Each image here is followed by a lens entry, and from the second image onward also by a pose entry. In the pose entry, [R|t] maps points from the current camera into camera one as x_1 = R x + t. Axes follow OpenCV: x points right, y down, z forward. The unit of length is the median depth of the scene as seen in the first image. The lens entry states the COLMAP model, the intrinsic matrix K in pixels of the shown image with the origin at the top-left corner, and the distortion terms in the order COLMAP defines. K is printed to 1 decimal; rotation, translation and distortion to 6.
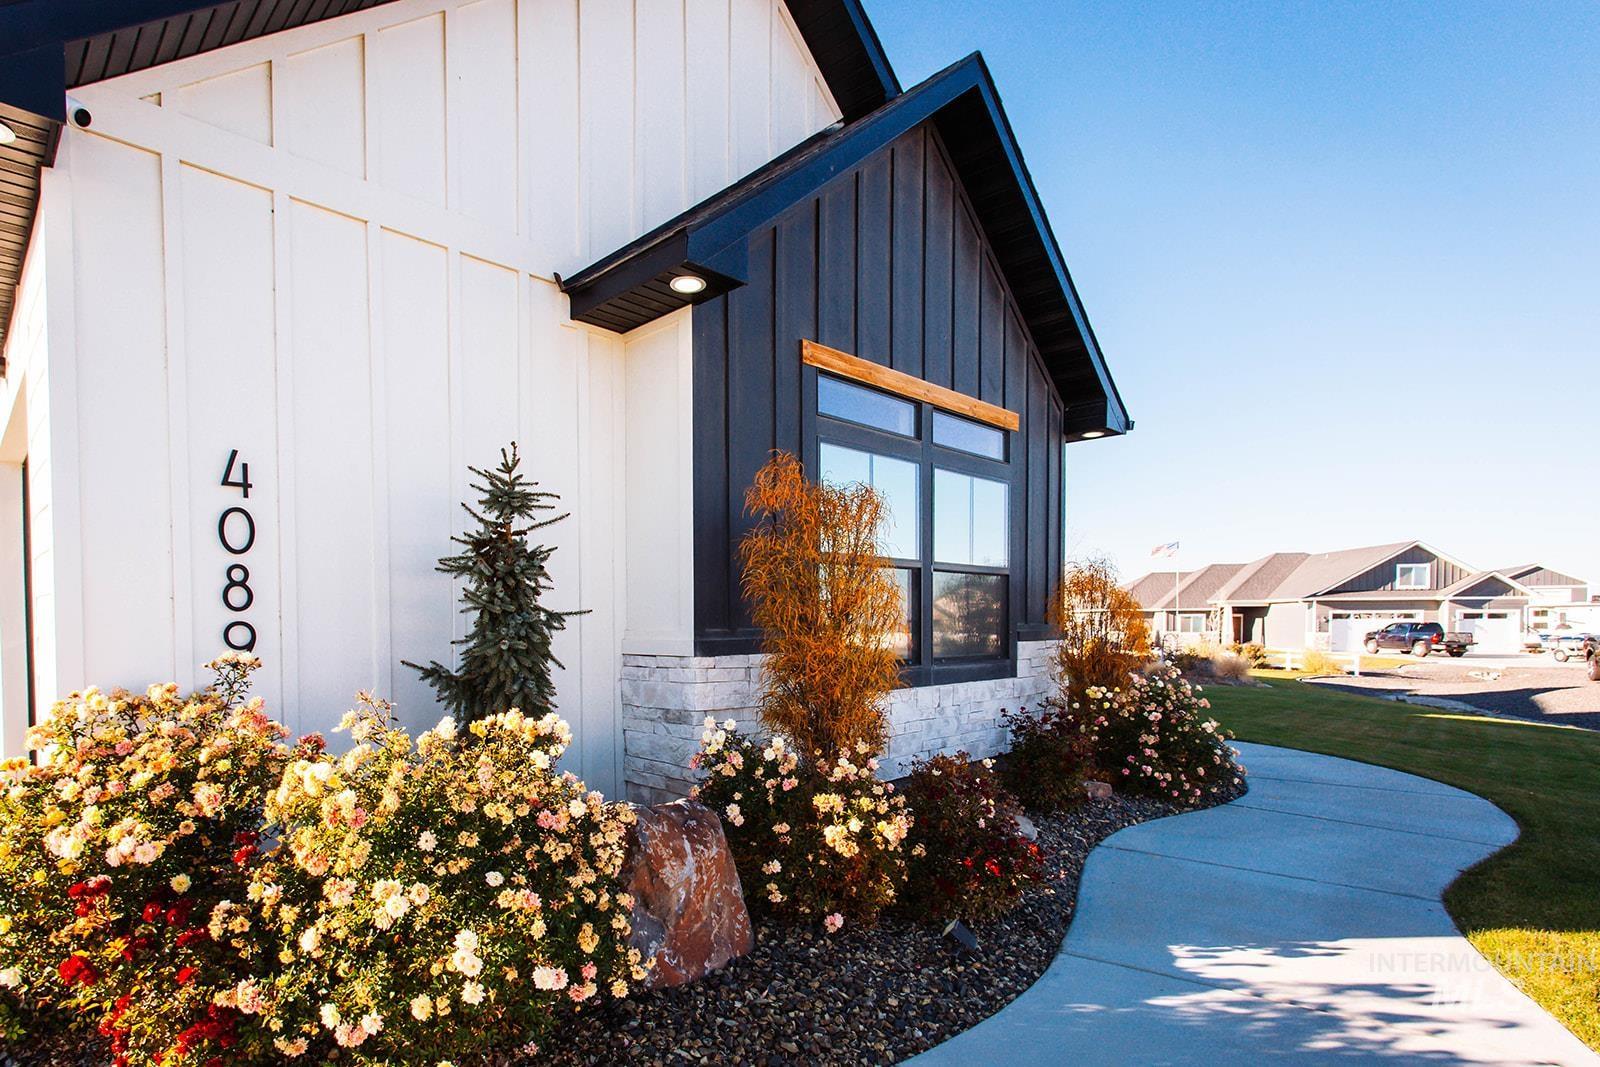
lens RADIAL K [[848.3, 0, 797.3], [0, 848.3, 632.8], [0, 0, 1]] dist [0.000809, -0.000269]
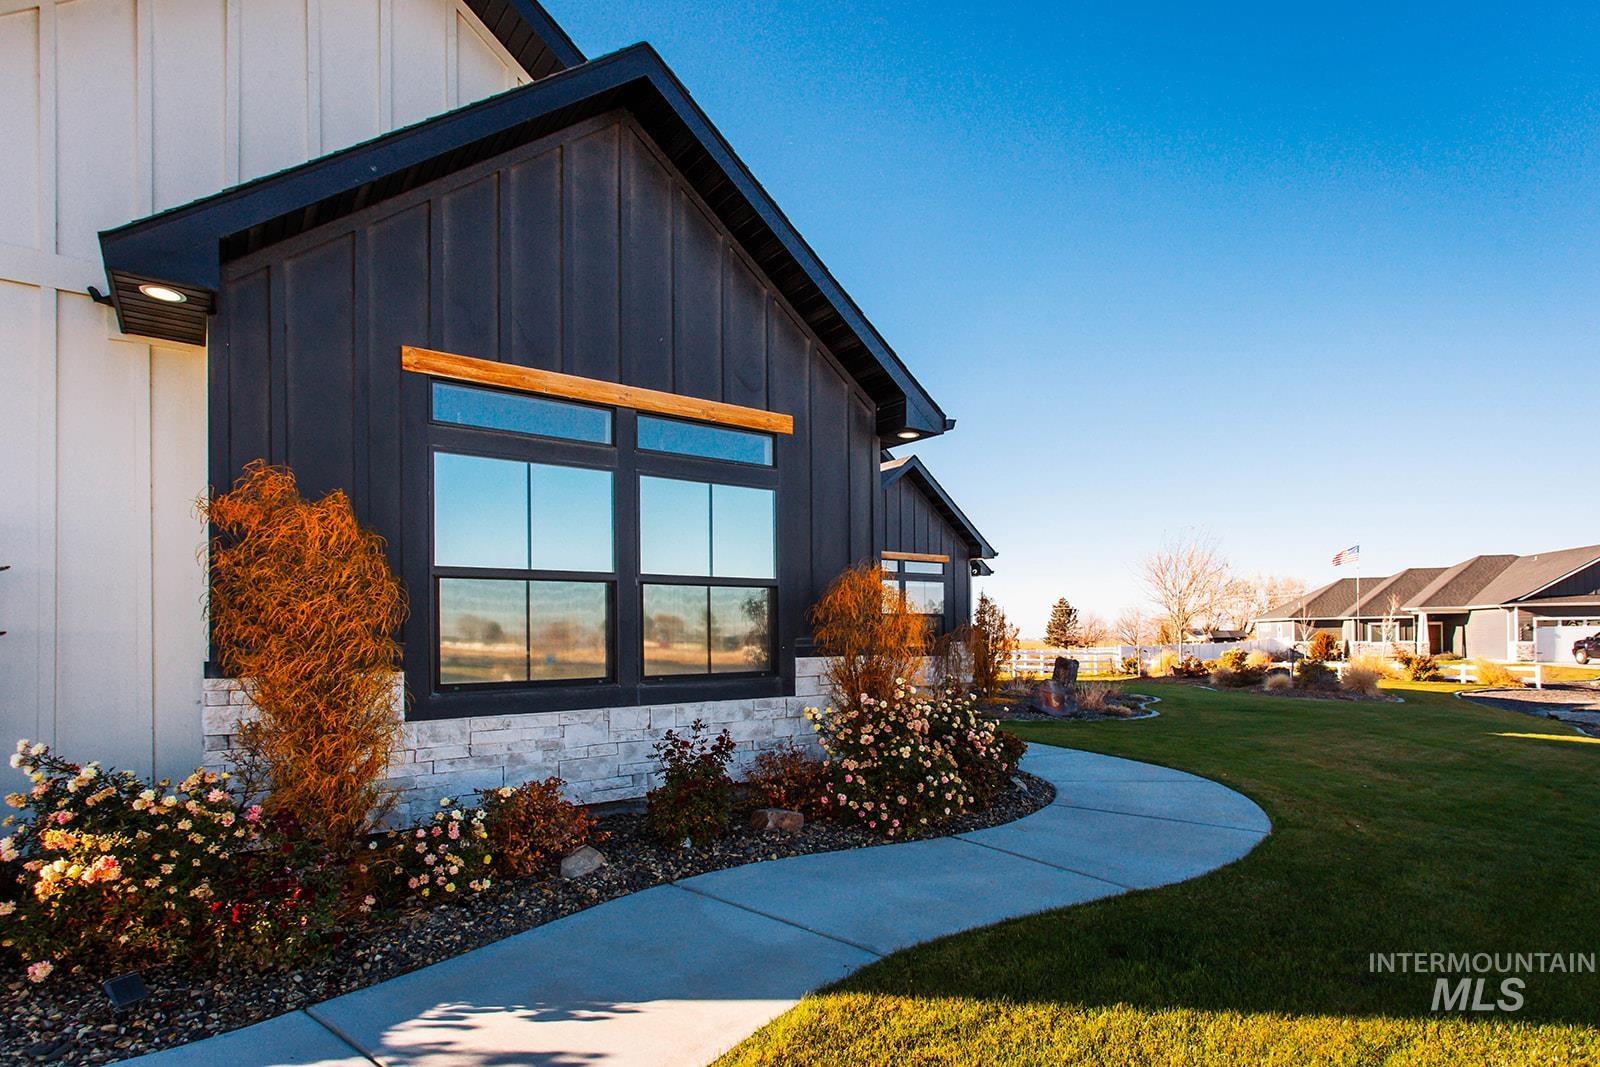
lens RADIAL K [[848.3, 0, 797.3], [0, 848.3, 632.8], [0, 0, 1]] dist [0.000809, -0.000269]
pose [[0.992870, -0.010055, -0.118773, 0.552366], [0.007424, 0.999718, -0.022571, 0.005215], [0.118967, 0.021528, 0.992665, 0.100996]]
